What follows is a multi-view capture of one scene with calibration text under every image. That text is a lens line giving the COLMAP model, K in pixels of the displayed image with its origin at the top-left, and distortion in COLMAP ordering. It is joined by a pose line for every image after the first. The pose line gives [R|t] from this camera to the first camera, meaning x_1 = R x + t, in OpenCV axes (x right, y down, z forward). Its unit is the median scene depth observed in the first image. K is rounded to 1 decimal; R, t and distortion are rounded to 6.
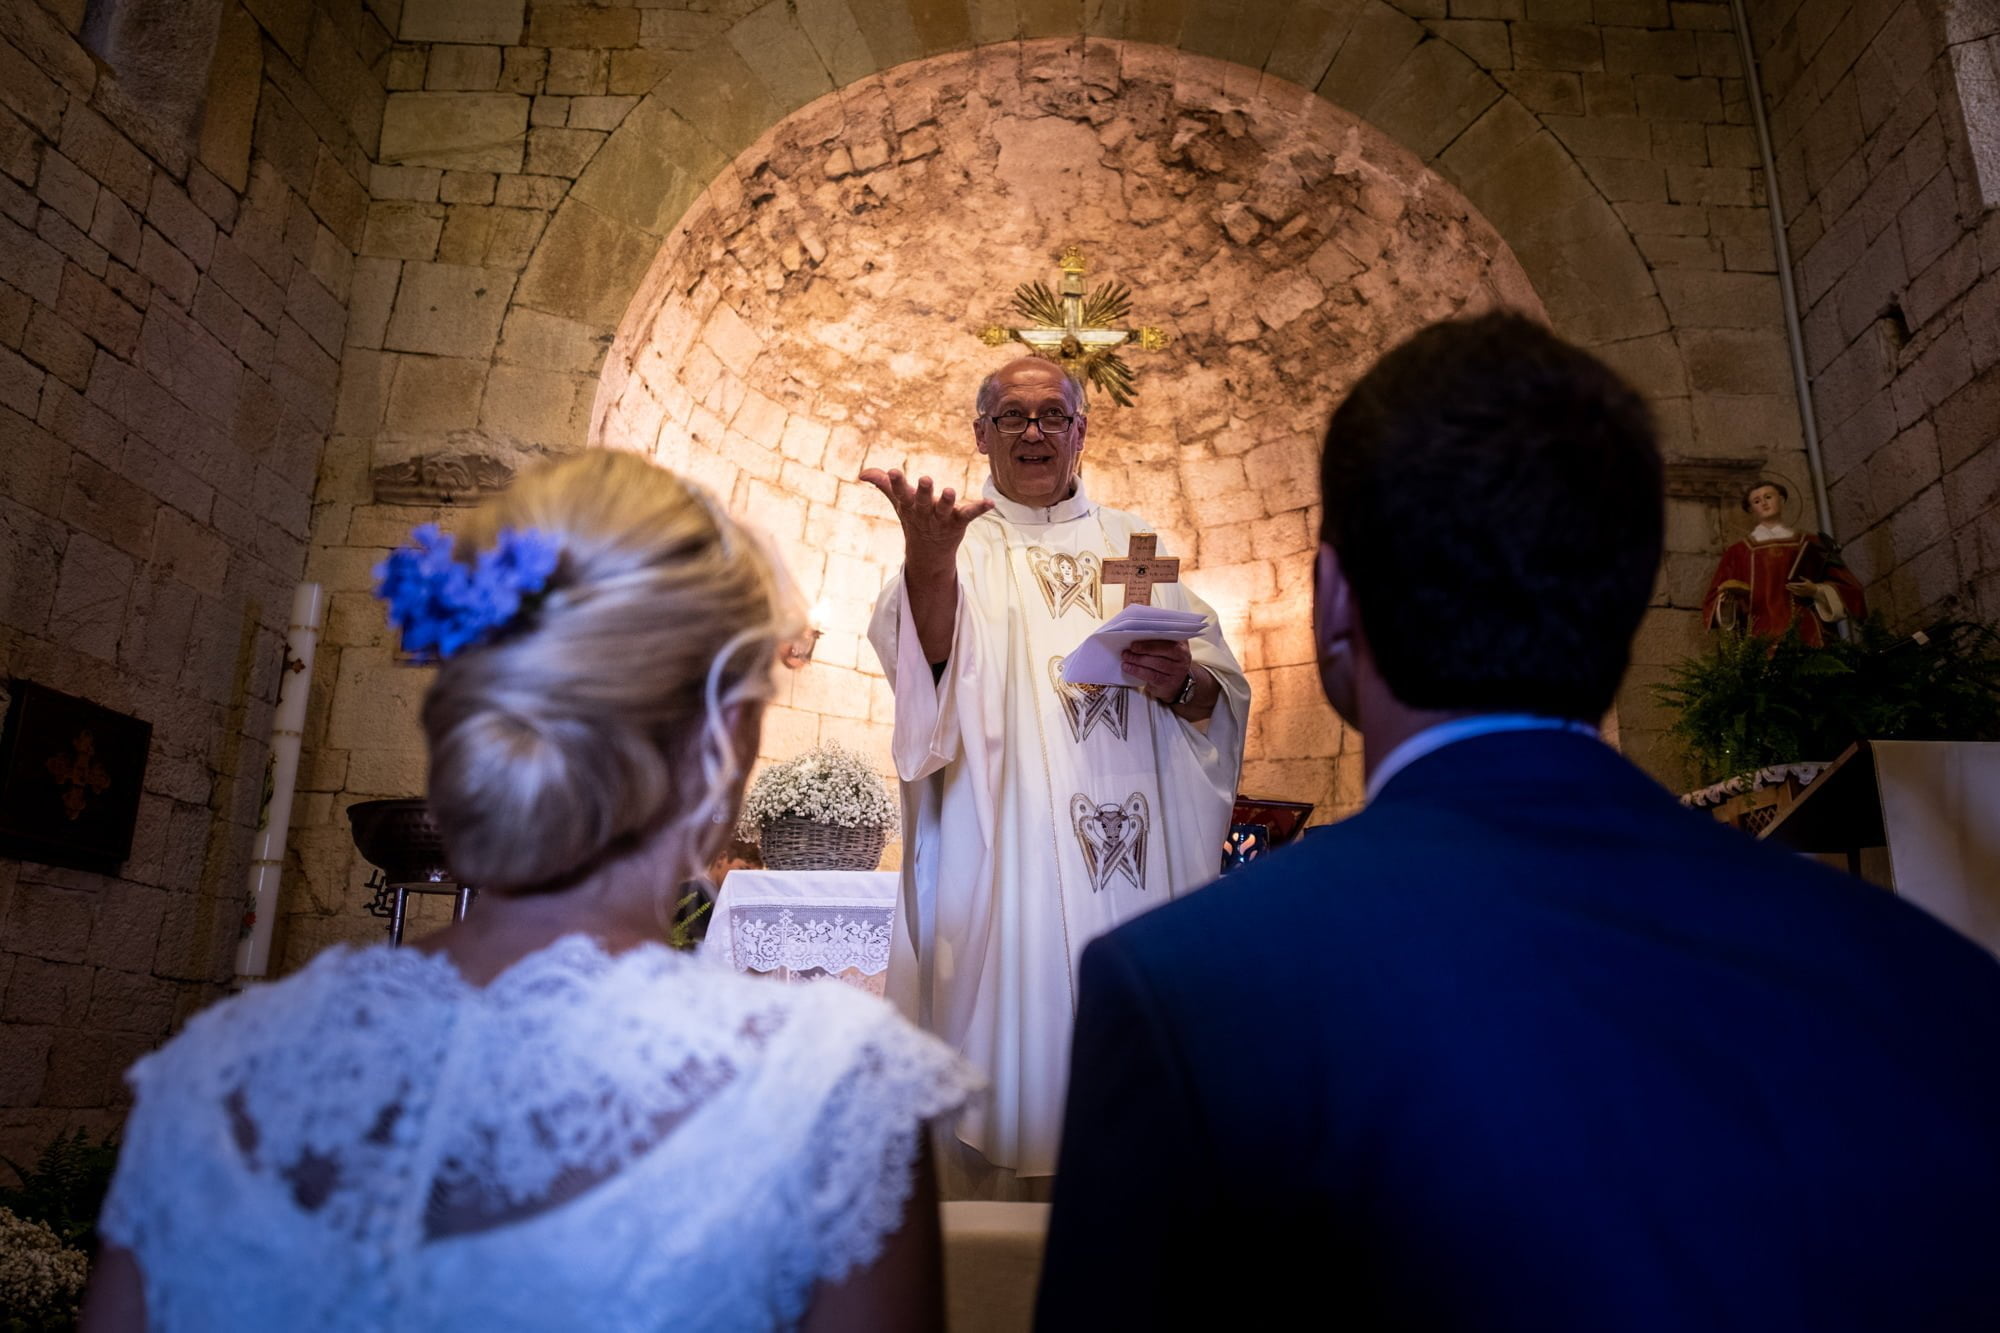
lens RADIAL K [[1542.2, 0, 1000.8], [0, 1542.2, 667.8], [0, 0, 1]] dist [-0.004036, -0.000531]
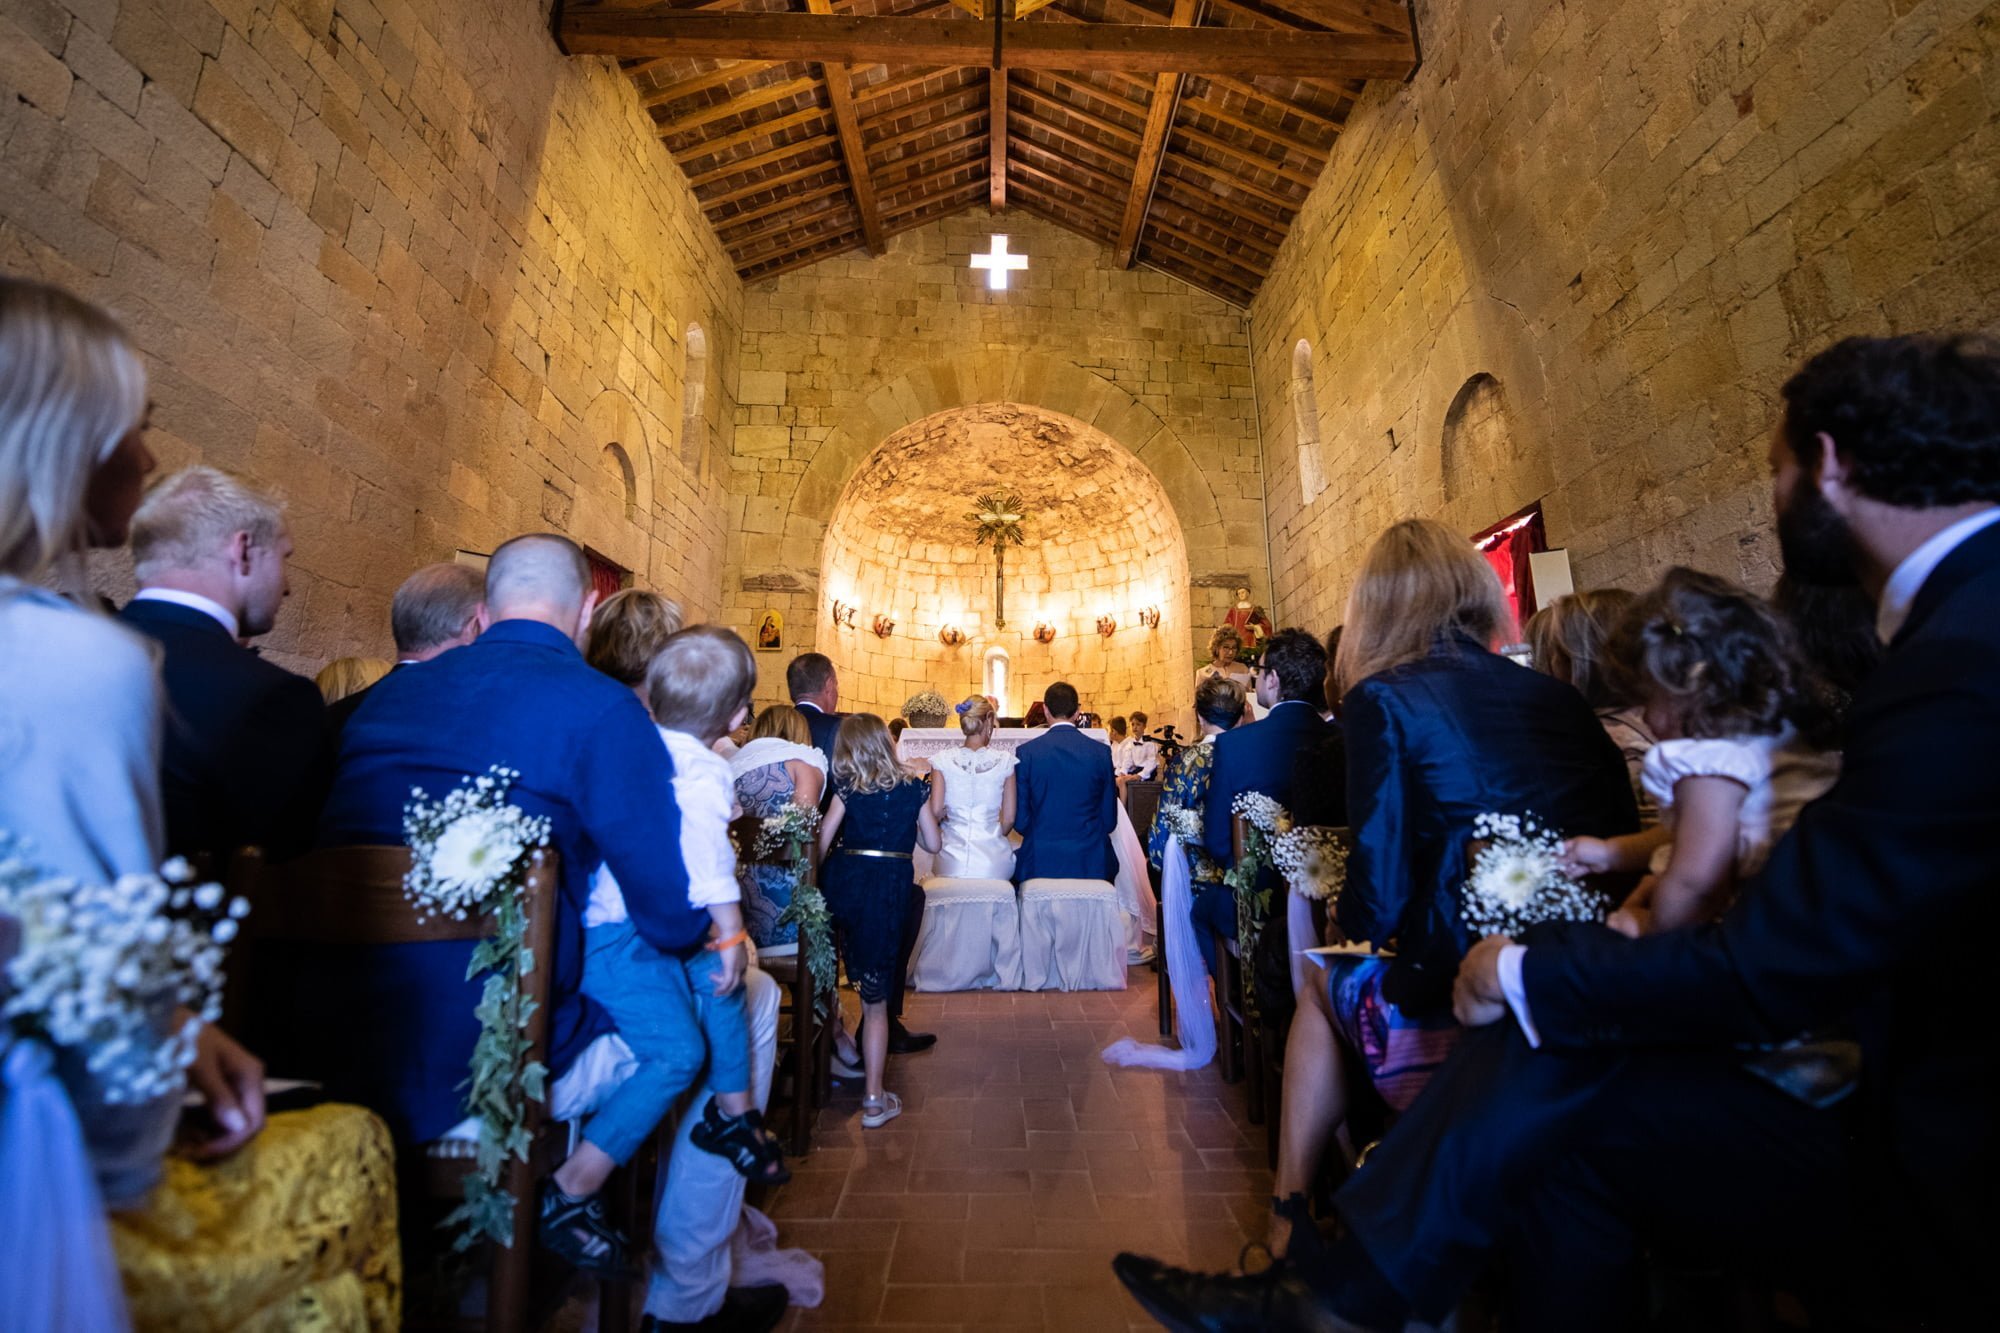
lens RADIAL K [[804.0, 0, 999.9], [0, 804.0, 660.3], [0, 0, 1]] dist [-0.013836, -0.004966]
pose [[0.998227, -0.004897, 0.059324, -0.030218], [0.000961, 0.997806, 0.066201, -0.057218], [-0.059518, -0.066027, 0.996041, -0.321677]]
